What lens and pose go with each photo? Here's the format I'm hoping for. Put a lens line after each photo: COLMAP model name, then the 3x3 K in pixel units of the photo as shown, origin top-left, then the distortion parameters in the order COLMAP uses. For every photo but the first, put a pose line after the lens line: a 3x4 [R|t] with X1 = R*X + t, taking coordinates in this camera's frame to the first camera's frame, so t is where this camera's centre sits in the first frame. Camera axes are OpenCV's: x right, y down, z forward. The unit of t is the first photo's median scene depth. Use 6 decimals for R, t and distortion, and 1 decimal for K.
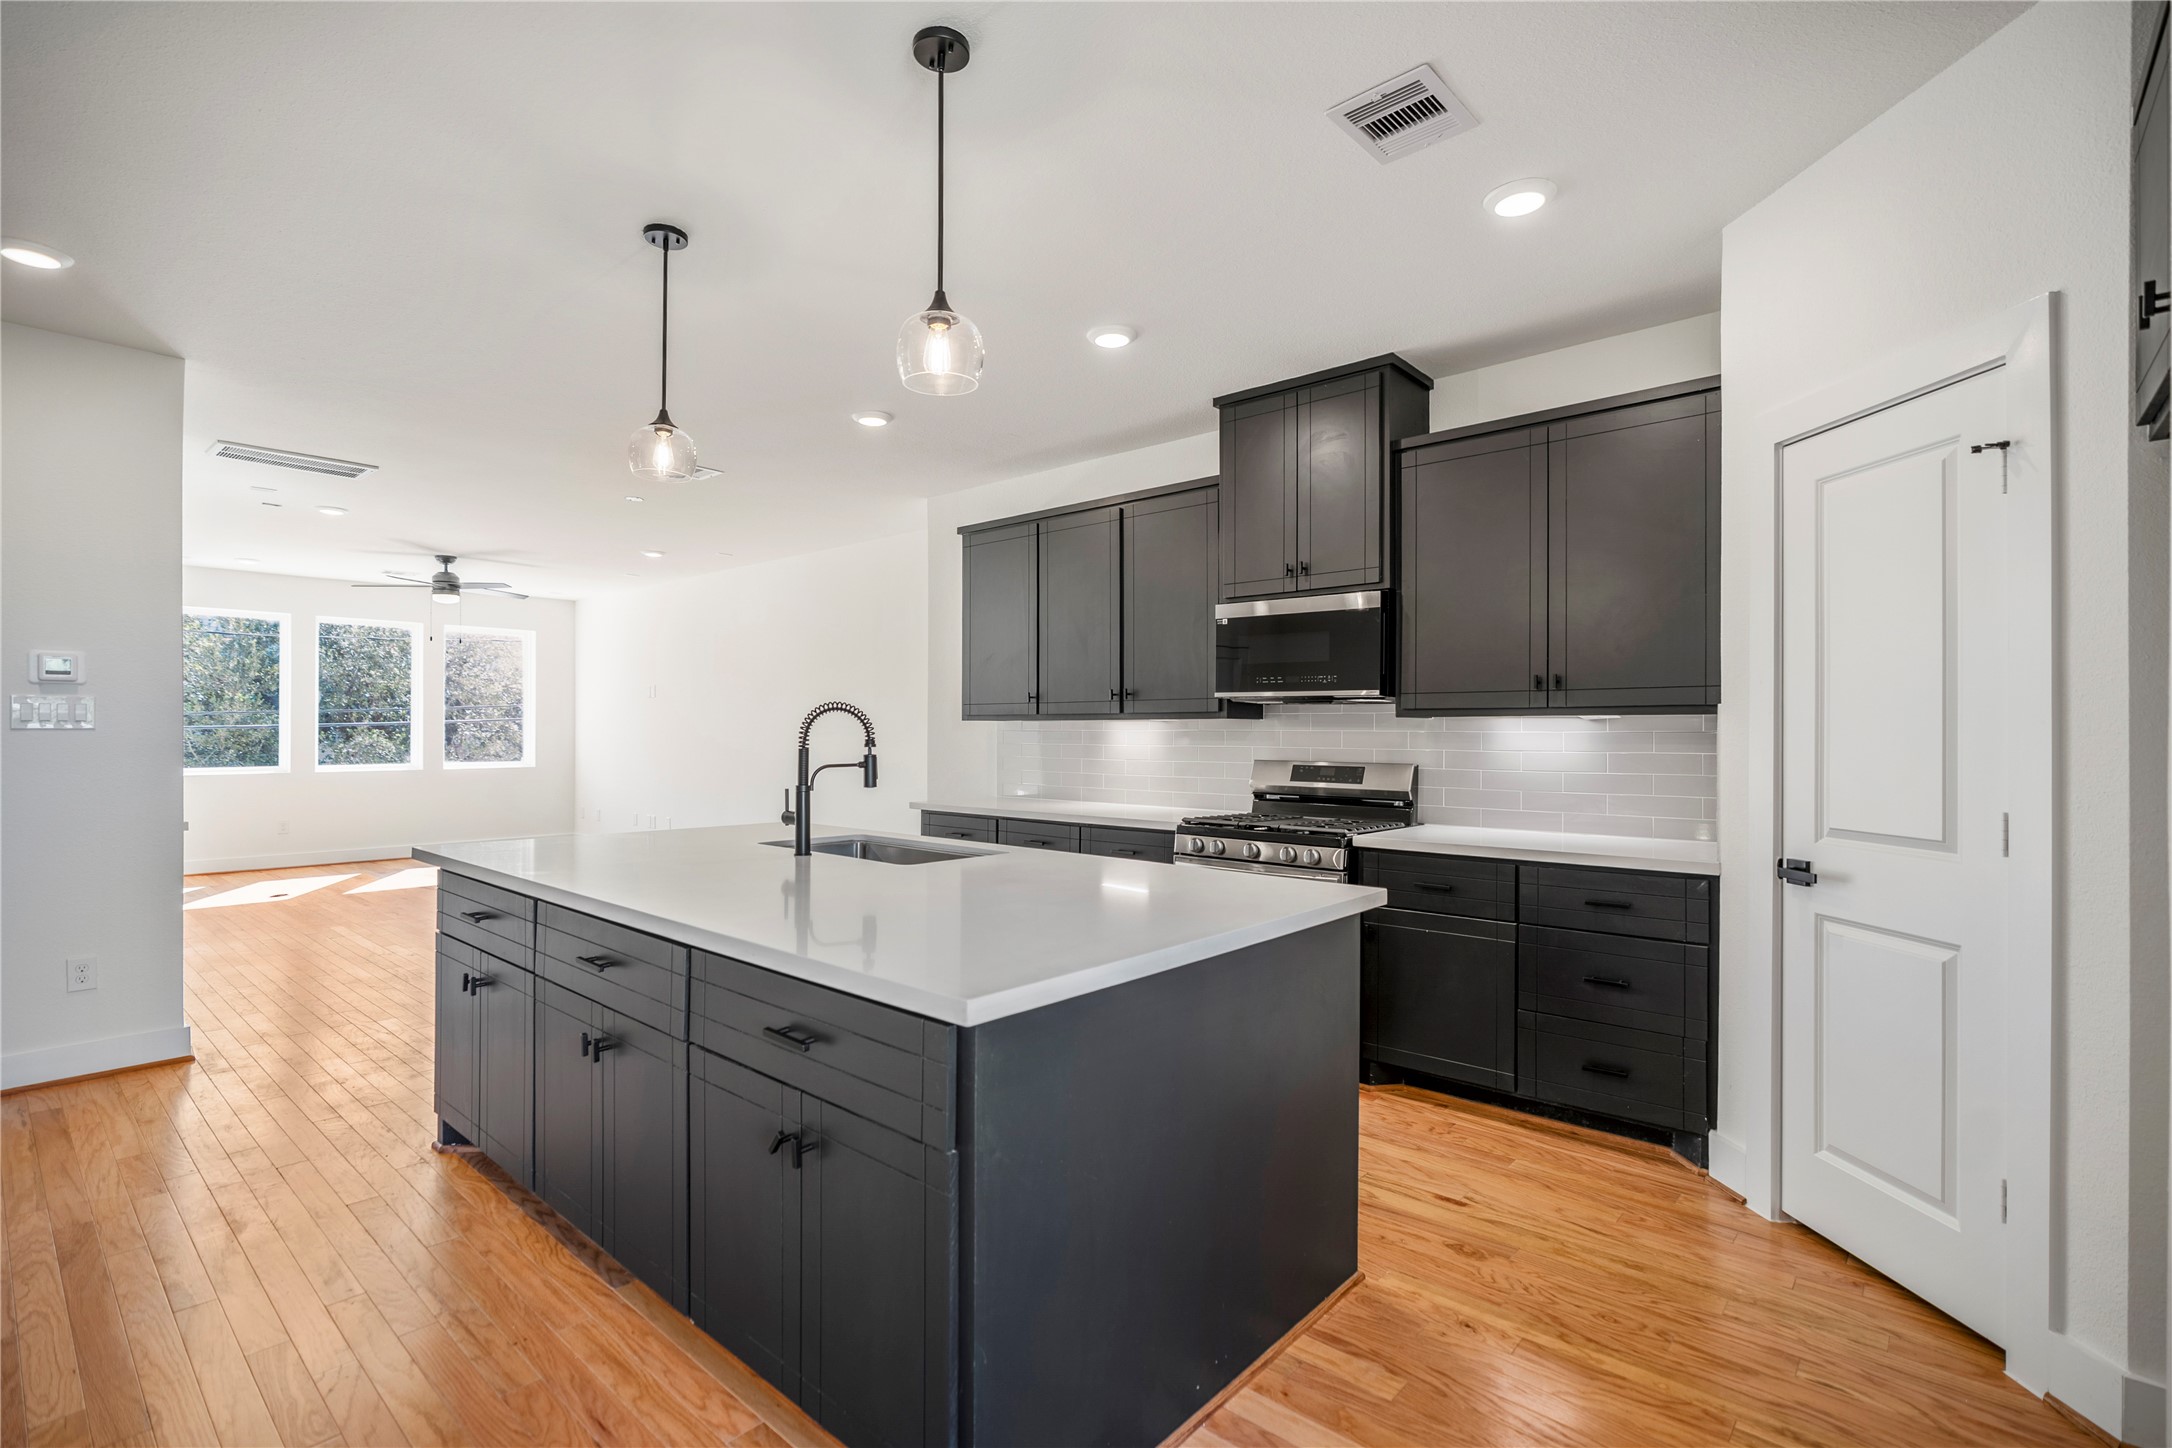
lens RADIAL K [[995.8, 0, 1082.3], [0, 995.8, 732.1], [0, 0, 1]] dist [-0.014331, 0.003749]
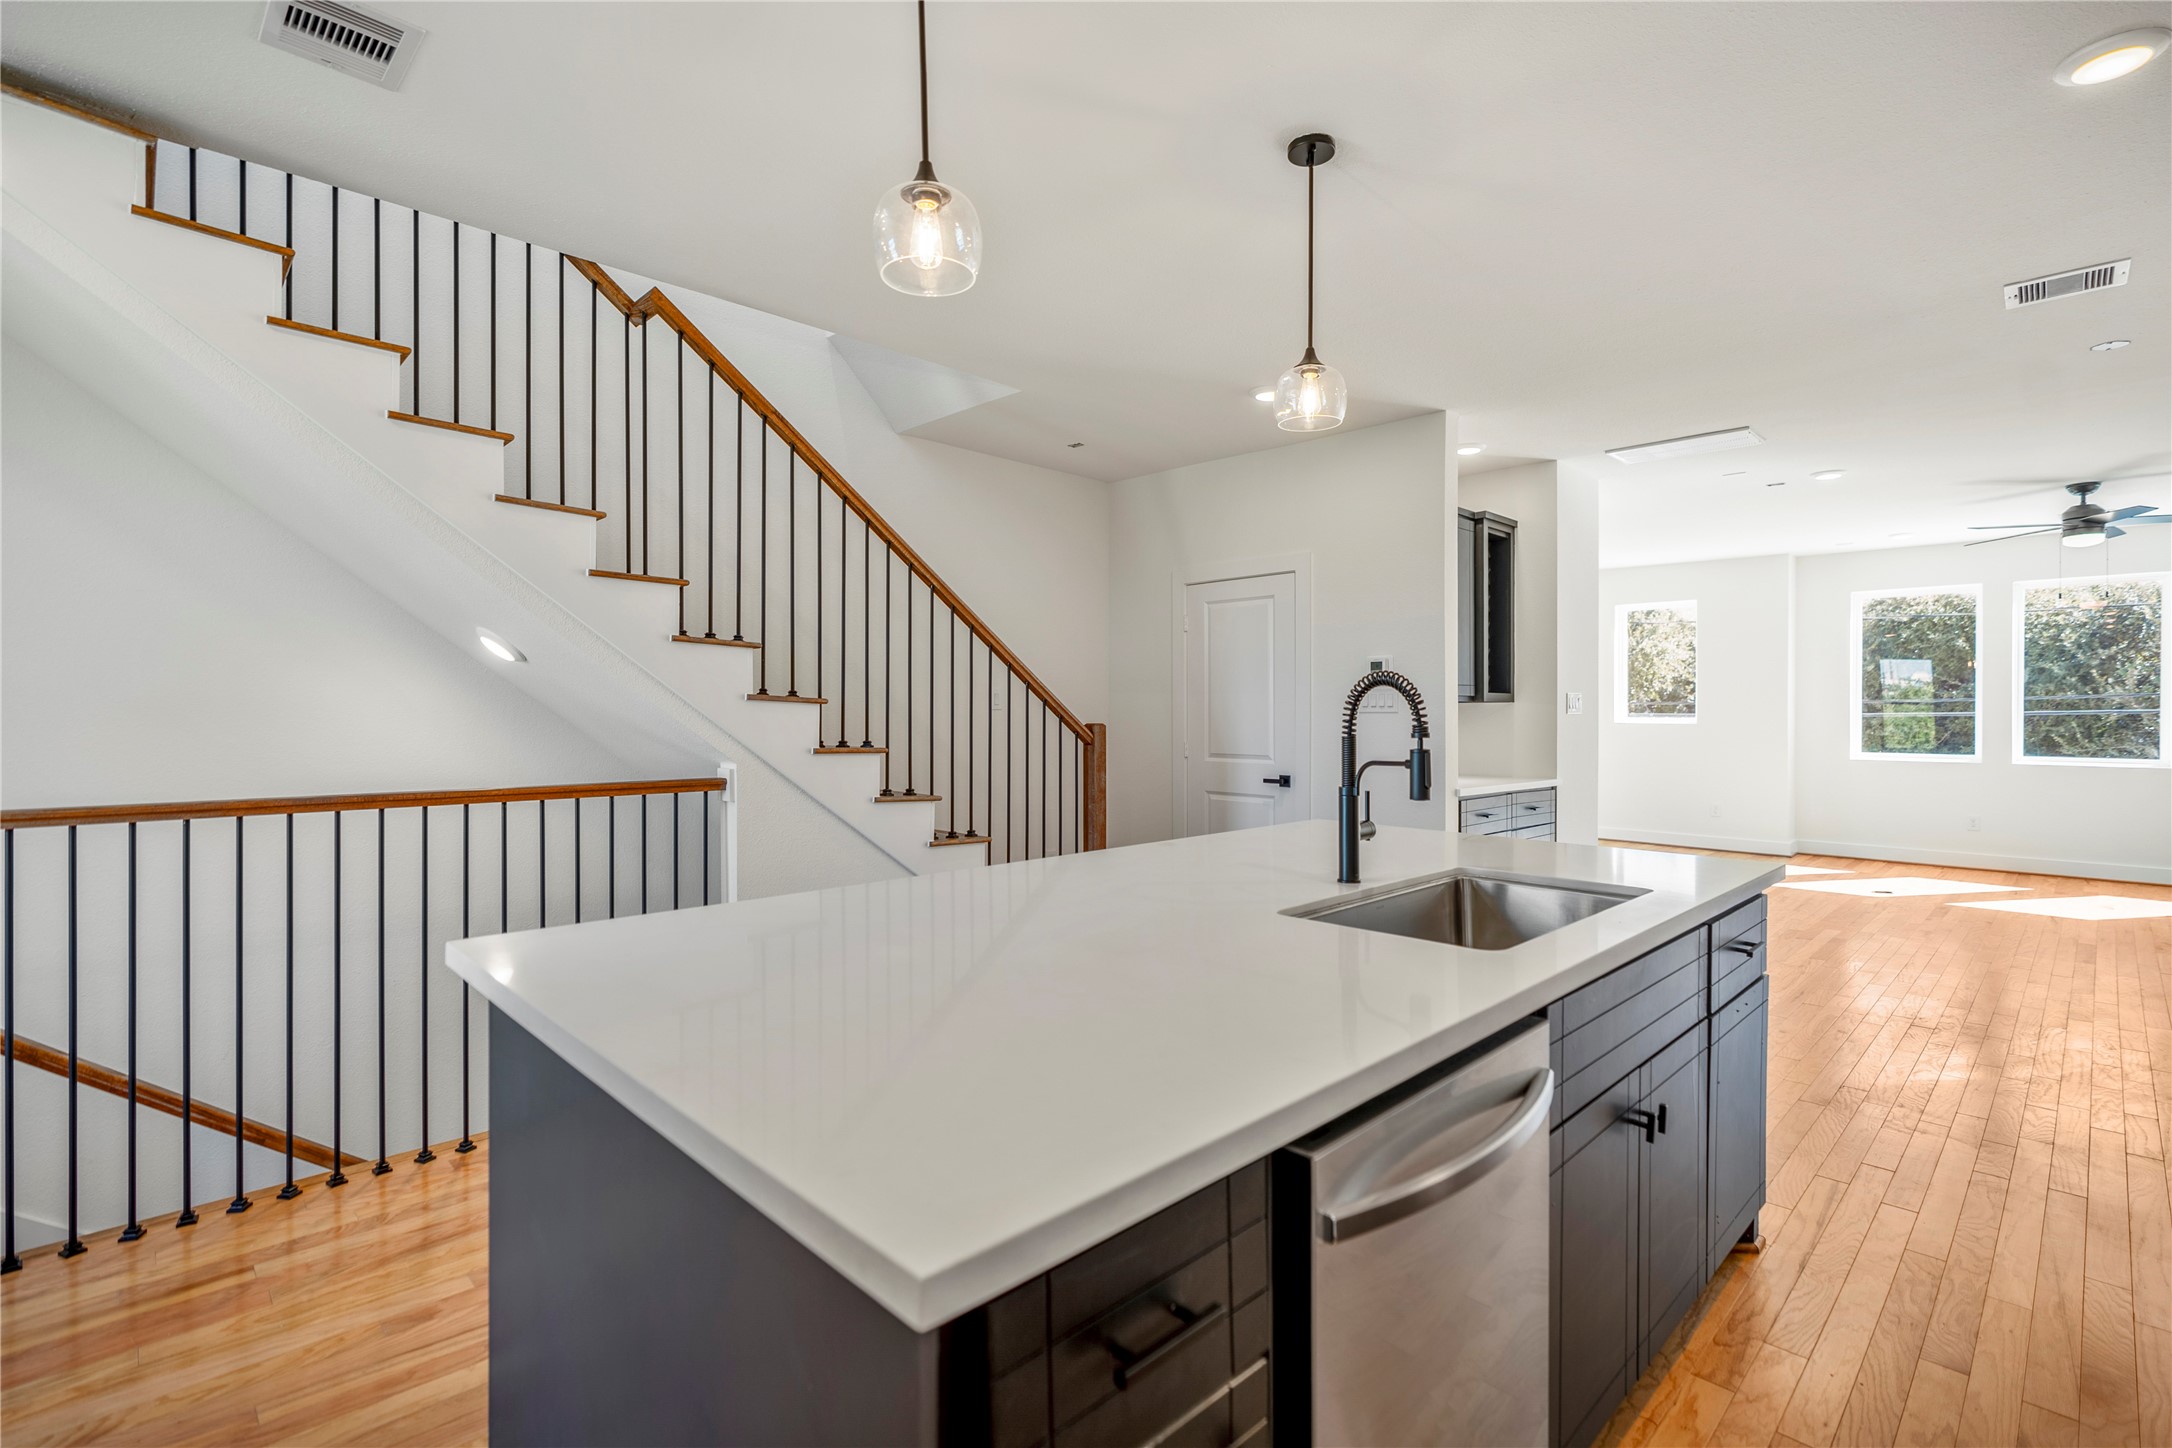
lens RADIAL K [[995.8, 0, 1081.9], [0, 995.8, 716.7], [0, 0, 1]] dist [-0.014331, 0.003749]
pose [[-0.081529, 0.004752, -0.996660, 0.376079], [-0.004985, 0.999974, 0.005176, -0.000979], [0.996659, 0.005390, -0.081503, 0.675254]]
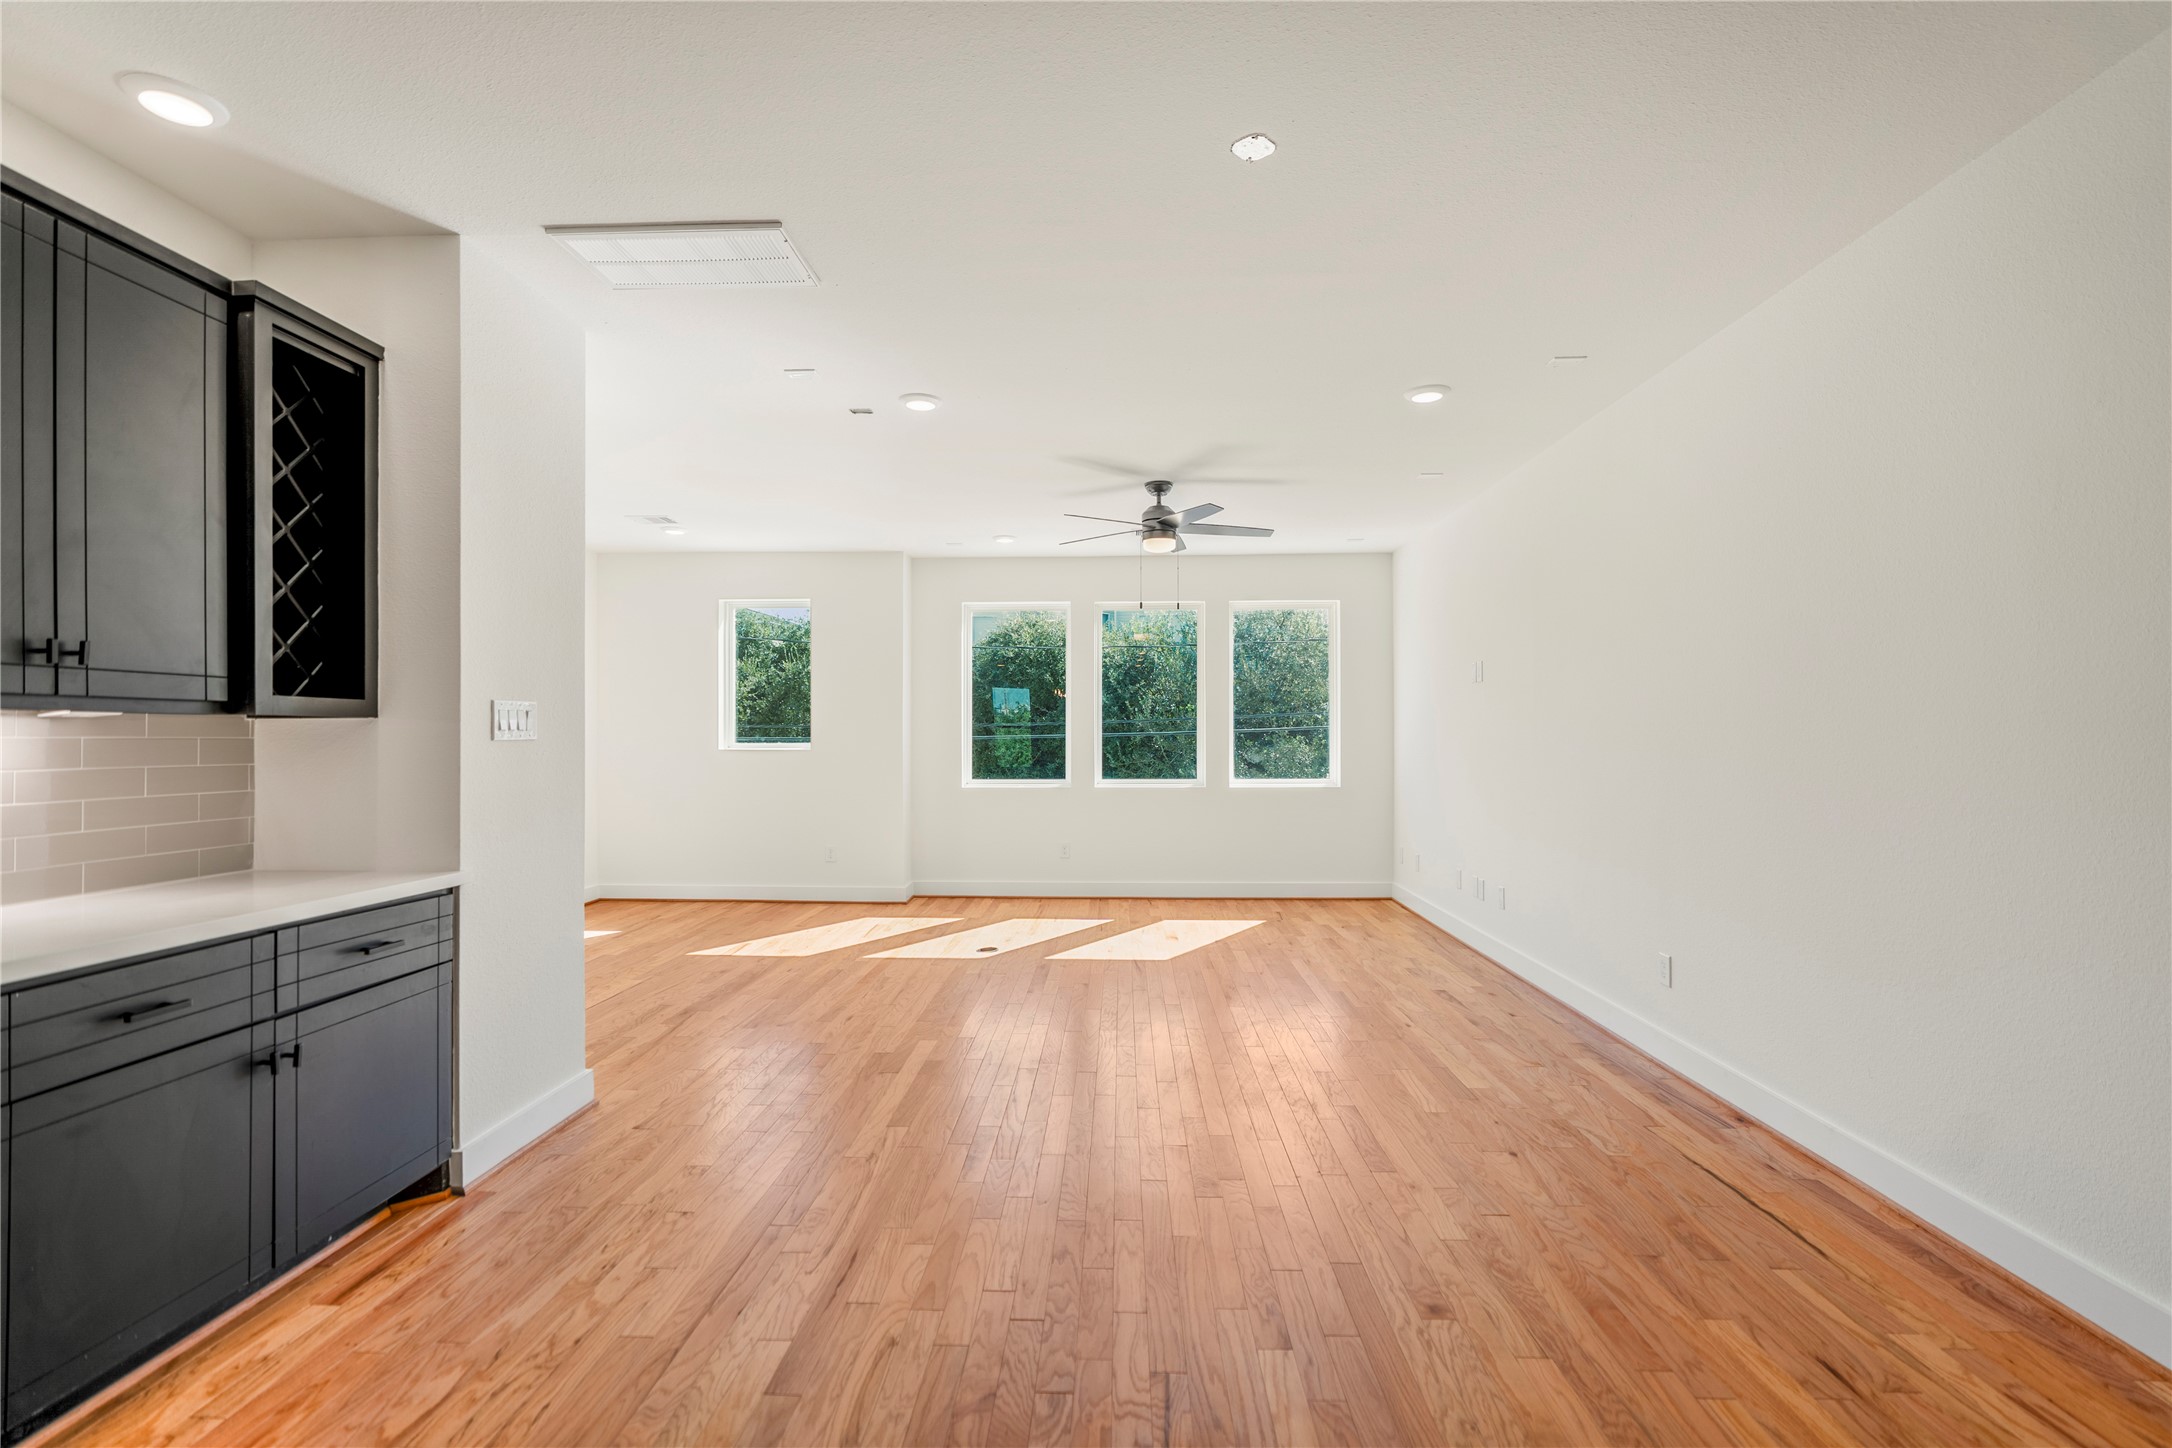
lens RADIAL K [[995.8, 0, 1084.6], [0, 995.8, 723.1], [0, 0, 1]] dist [-0.014331, 0.003749]
pose [[0.632595, -0.010993, -0.774405, -0.323843], [-0.000457, 0.999894, -0.014567, -0.004304], [0.774483, 0.009568, 0.632523, 1.179754]]
